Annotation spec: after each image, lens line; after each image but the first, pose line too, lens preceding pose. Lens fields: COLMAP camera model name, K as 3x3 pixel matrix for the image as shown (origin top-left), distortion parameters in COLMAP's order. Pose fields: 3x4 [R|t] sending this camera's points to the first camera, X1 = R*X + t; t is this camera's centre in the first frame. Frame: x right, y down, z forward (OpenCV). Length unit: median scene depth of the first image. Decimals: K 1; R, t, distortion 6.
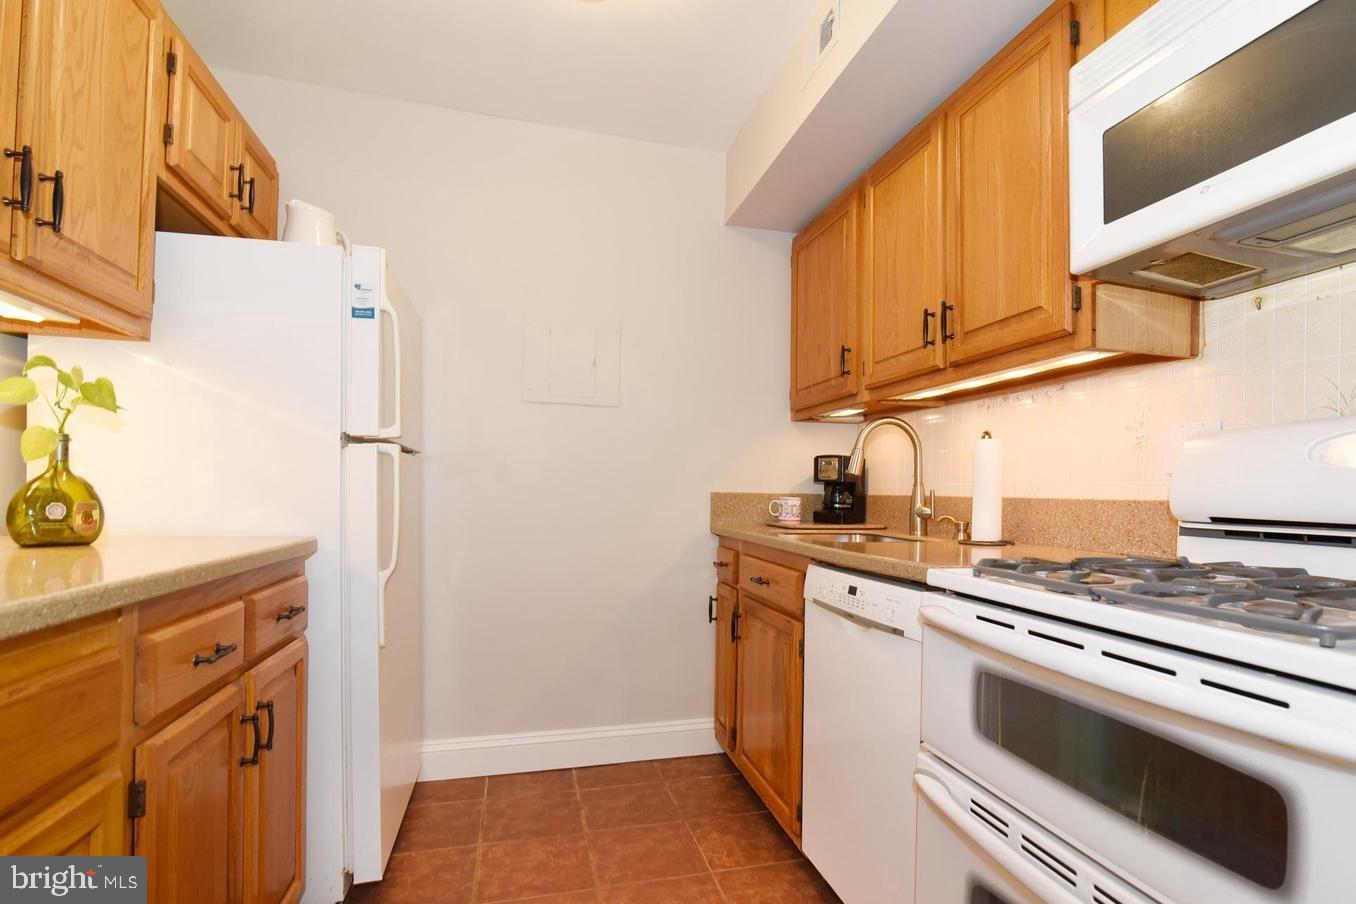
lens RADIAL K [[662.7, 0, 719.1], [0, 662.7, 484.0], [0, 0, 1]] dist [-0.020614, -0.000054]
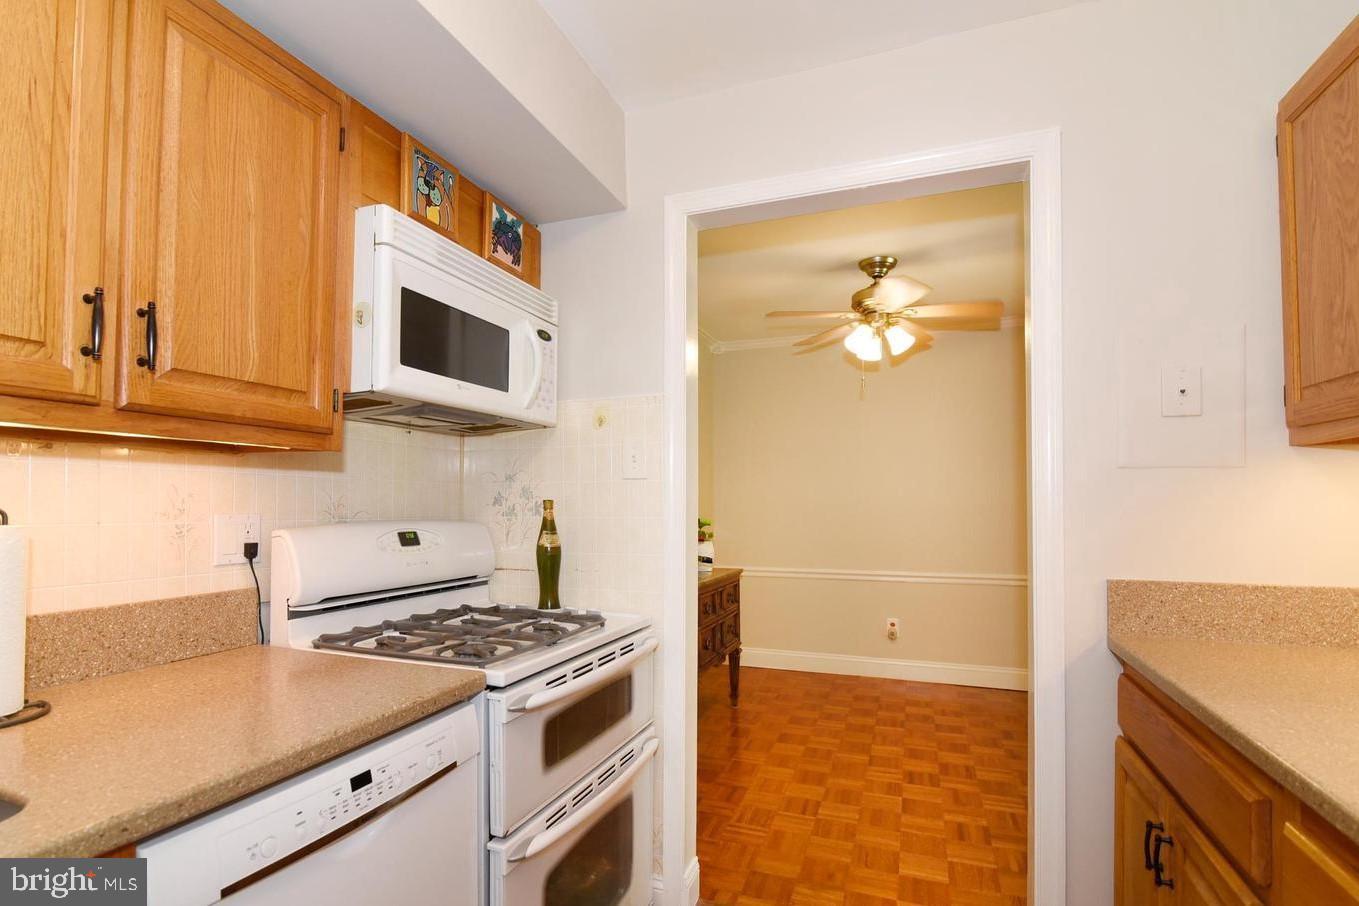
lens RADIAL K [[661.5, 0, 638.5], [0, 661.5, 492.3], [0, 0, 1]] dist [-0.017123, -0.000294]
pose [[-0.769012, -0.007782, 0.639187, -0.399401], [-0.022140, 0.999650, -0.014467, -0.114742], [-0.638851, -0.025277, -0.768915, 1.250033]]
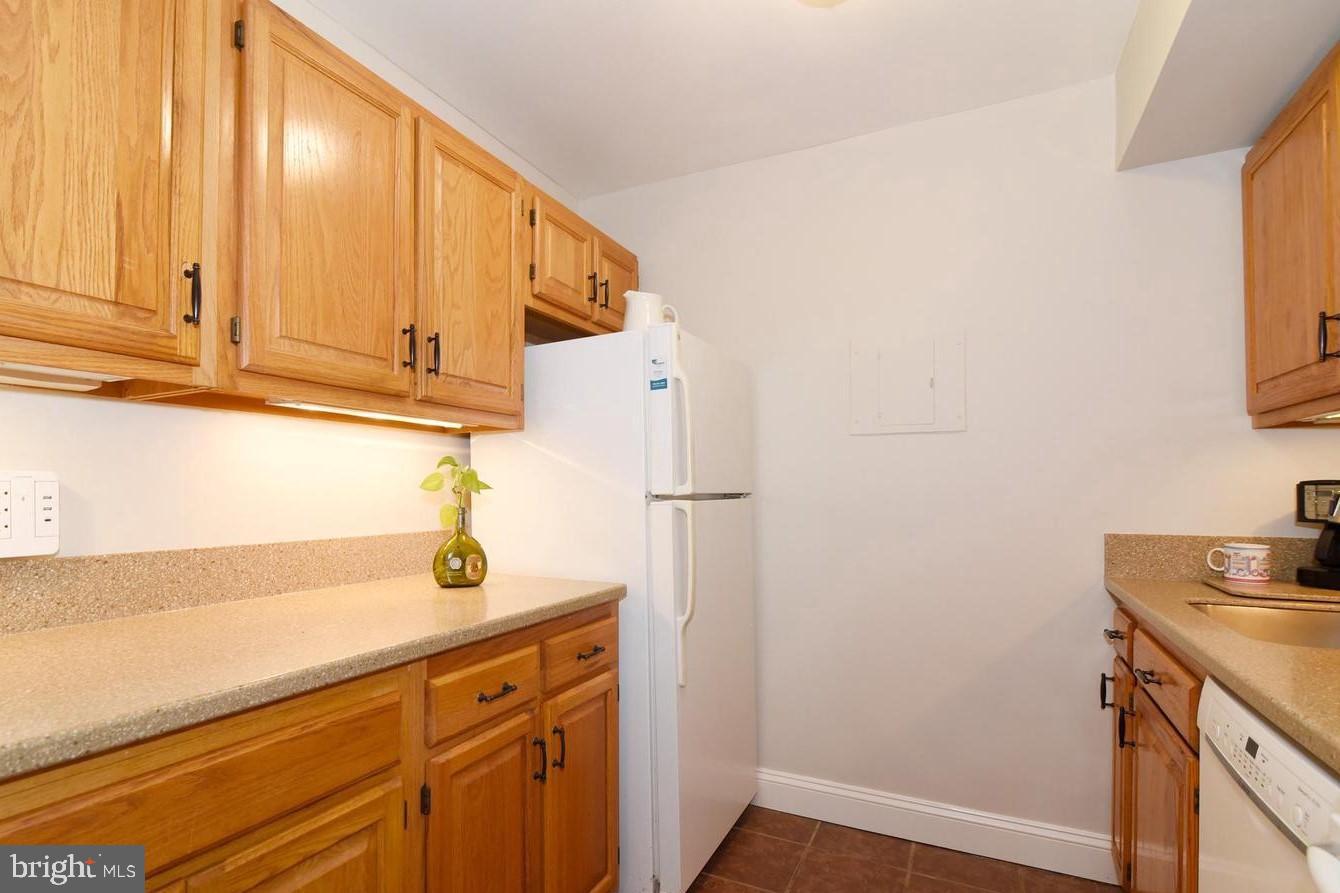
lens RADIAL K [[652.3, 0, 629.6], [0, 652.3, 485.2], [0, 0, 1]] dist [-0.017123, -0.000294]
pose [[0.713081, -0.020793, -0.700773, 0.197245], [0.022152, 0.999729, -0.007123, -0.082086], [0.700731, -0.010445, 0.713349, 0.172716]]
